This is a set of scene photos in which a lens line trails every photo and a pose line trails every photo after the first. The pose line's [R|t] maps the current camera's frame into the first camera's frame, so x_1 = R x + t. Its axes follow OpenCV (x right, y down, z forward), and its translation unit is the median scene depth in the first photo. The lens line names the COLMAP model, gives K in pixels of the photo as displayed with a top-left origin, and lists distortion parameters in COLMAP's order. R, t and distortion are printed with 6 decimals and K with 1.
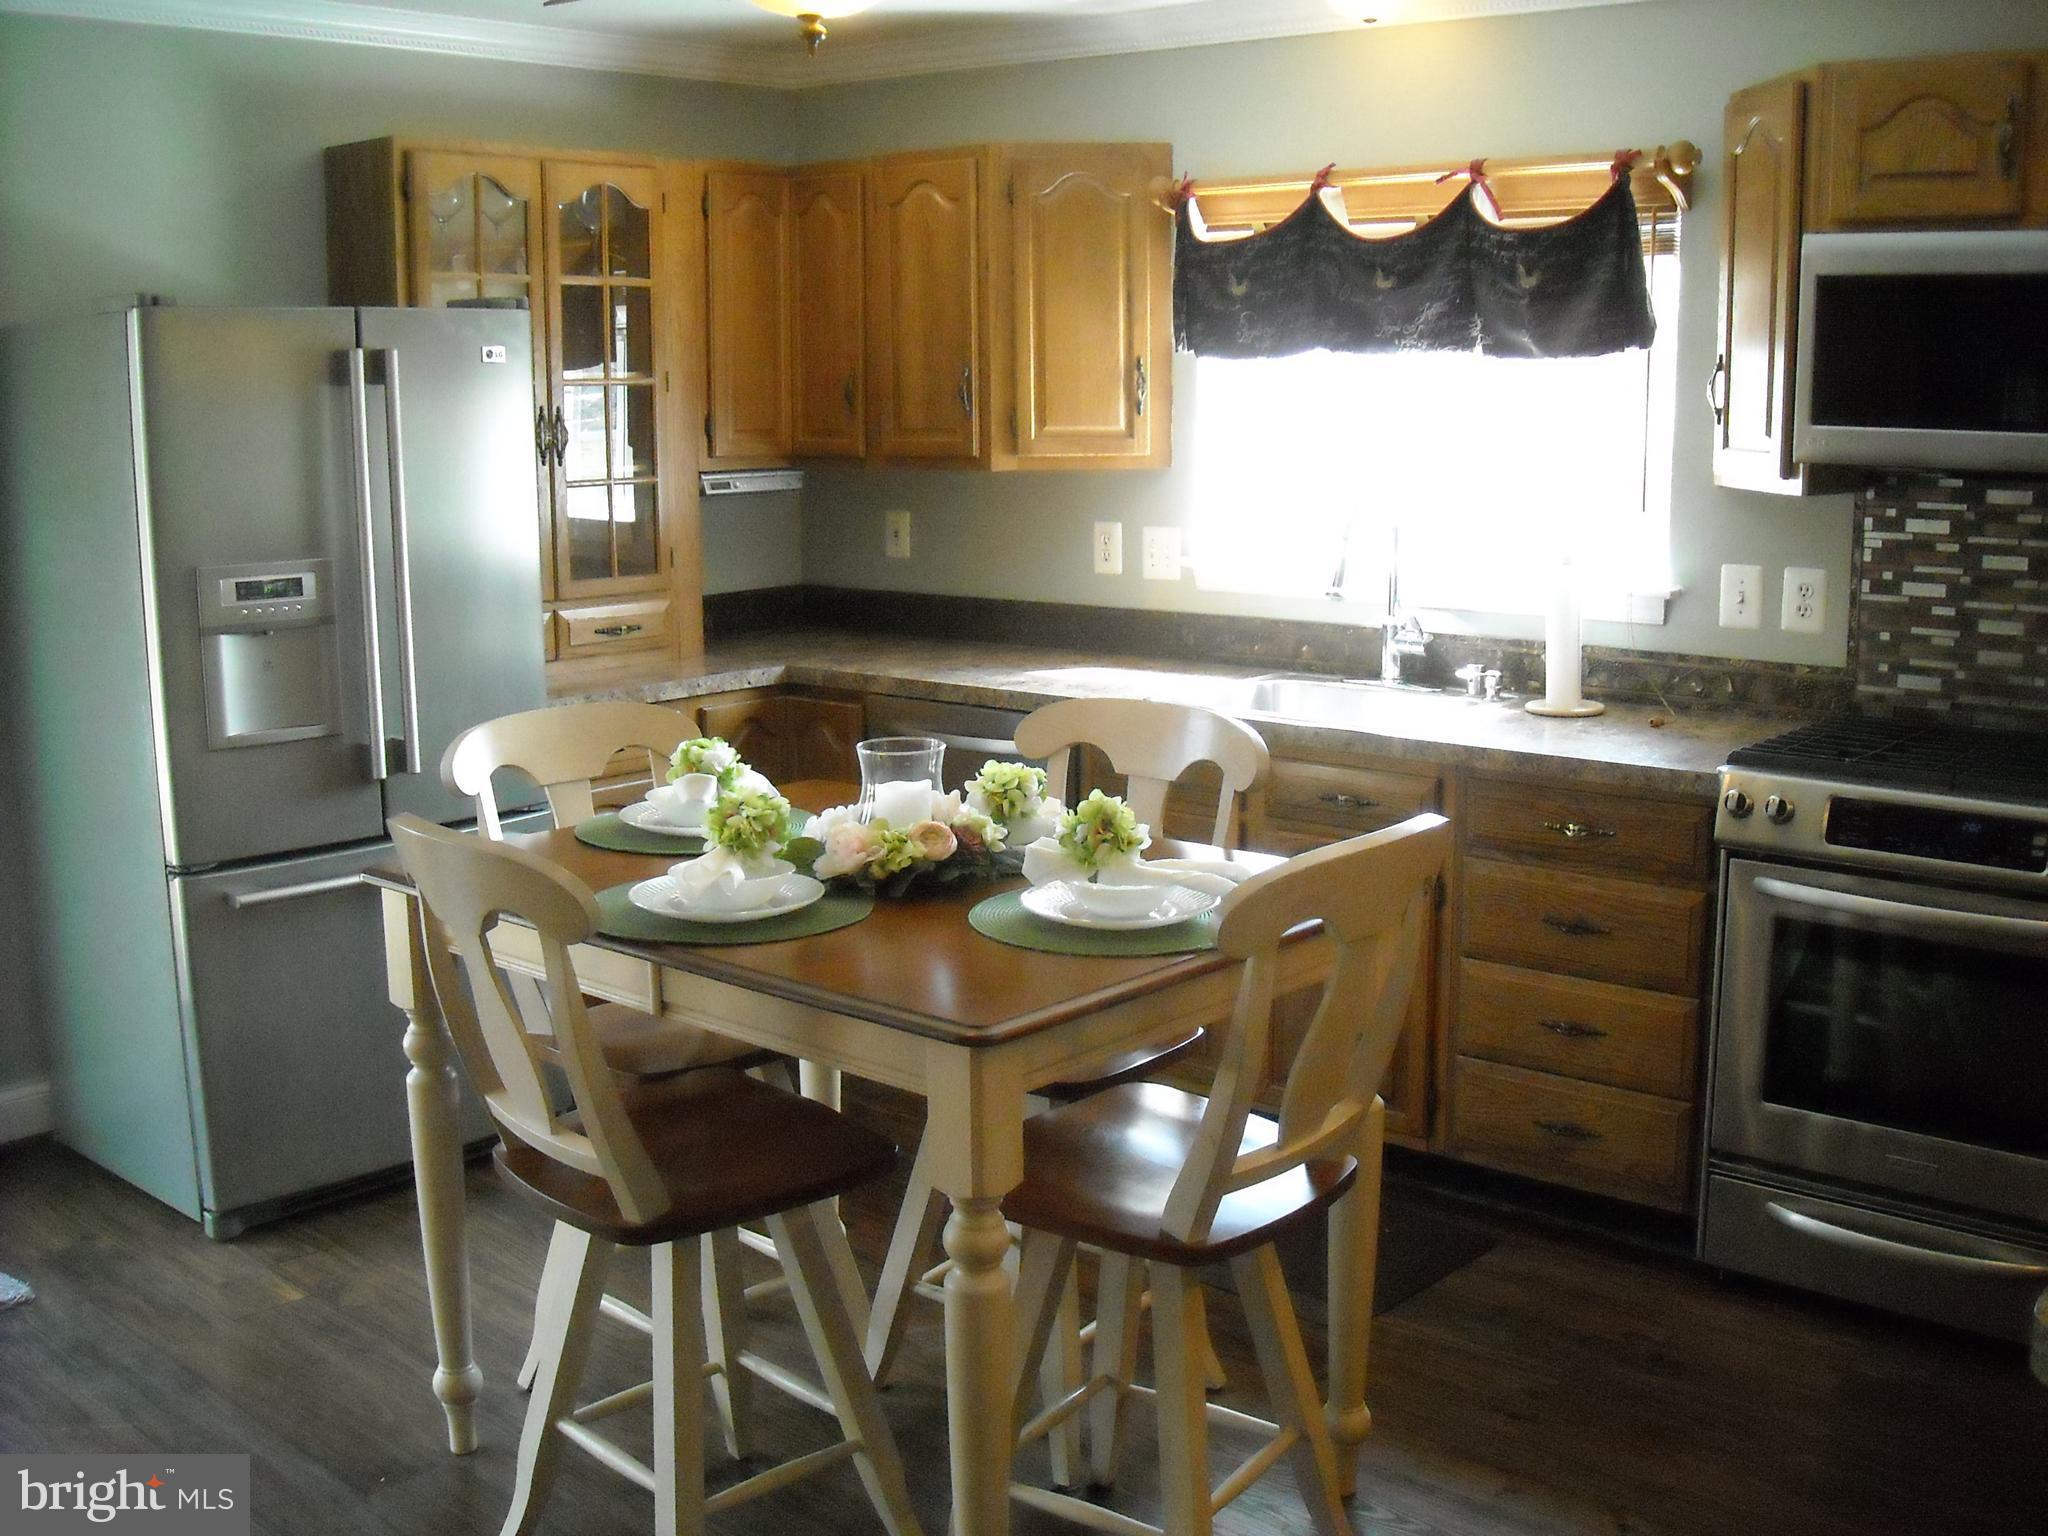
lens RADIAL K [[2093.4, 0, 1033.0], [0, 2093.4, 766.0], [0, 0, 1]] dist [-0.143682, 0.000000]
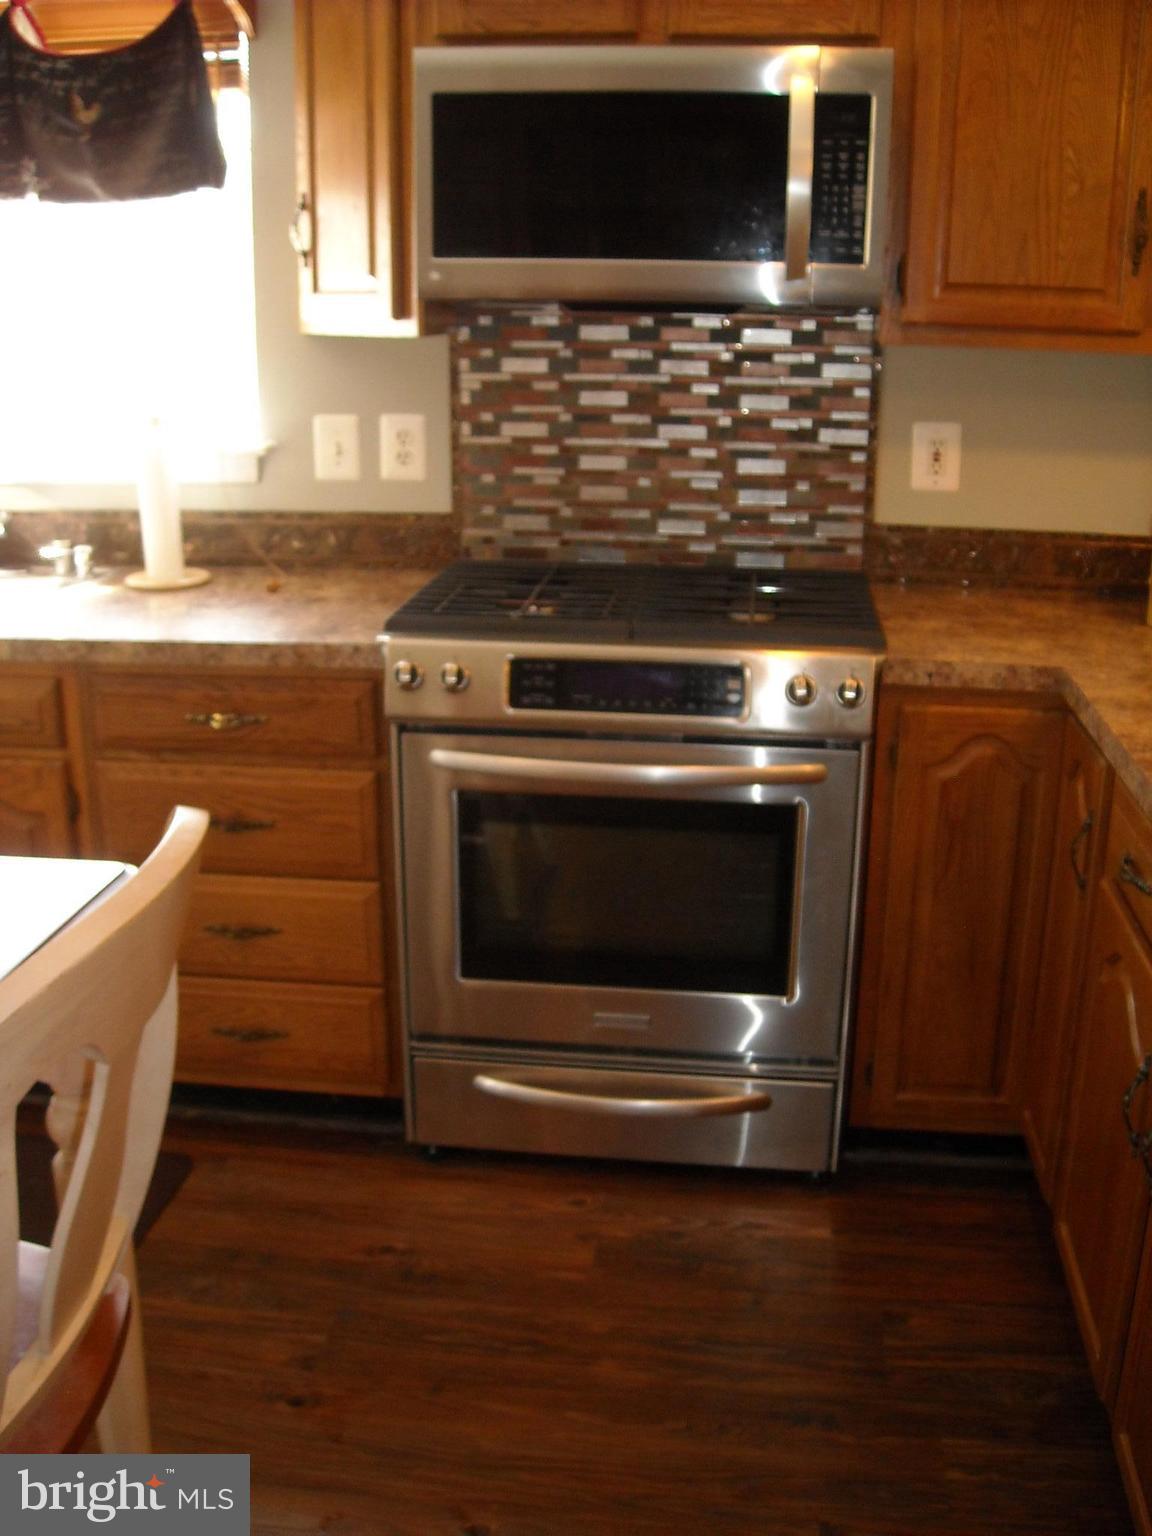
lens RADIAL K [[1570.0, 0, 566.9], [0, 1570.0, 779.3], [0, 0, 1]] dist [-0.143682, 0.000000]
pose [[0.831970, -0.160053, 0.531233, 0.019163], [0.091282, 0.983926, 0.153486, -0.031289], [-0.547260, -0.079204, 0.833207, 0.317171]]
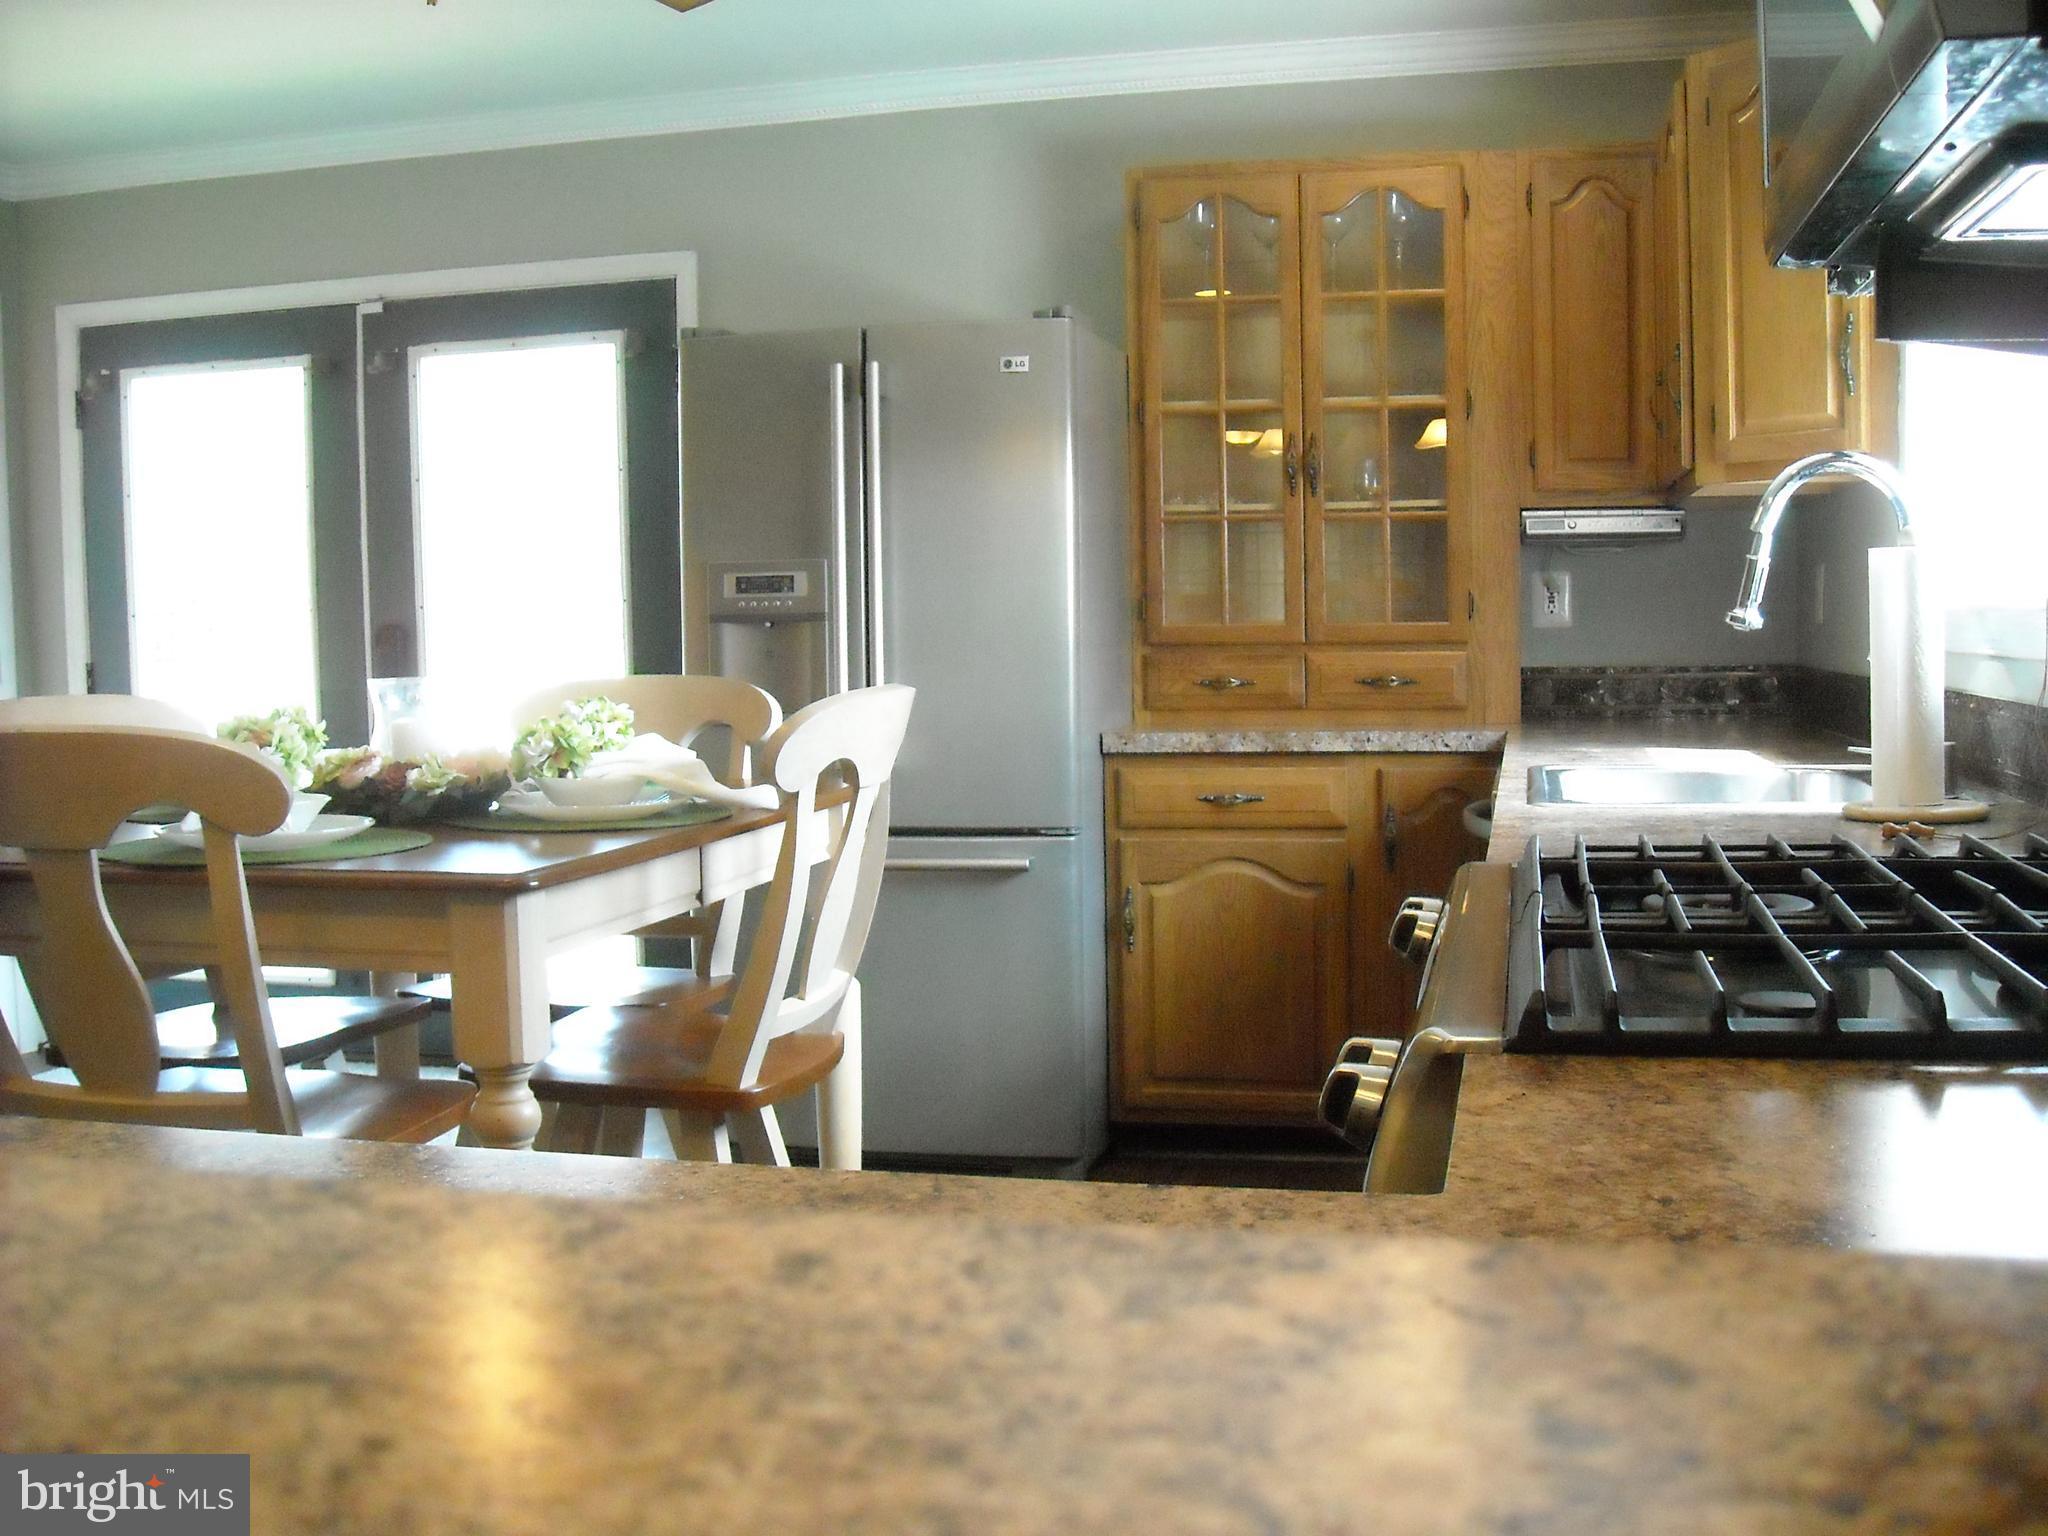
lens RADIAL K [[2093.4, 0, 1037.0], [0, 2093.4, 772.2], [0, 0, 1]] dist [-0.143682, 0.000000]
pose [[0.477125, 0.065181, -0.876415, 0.637089], [-0.144033, 0.989561, -0.004816, -0.001568], [0.866953, 0.128530, 0.481532, 0.551238]]
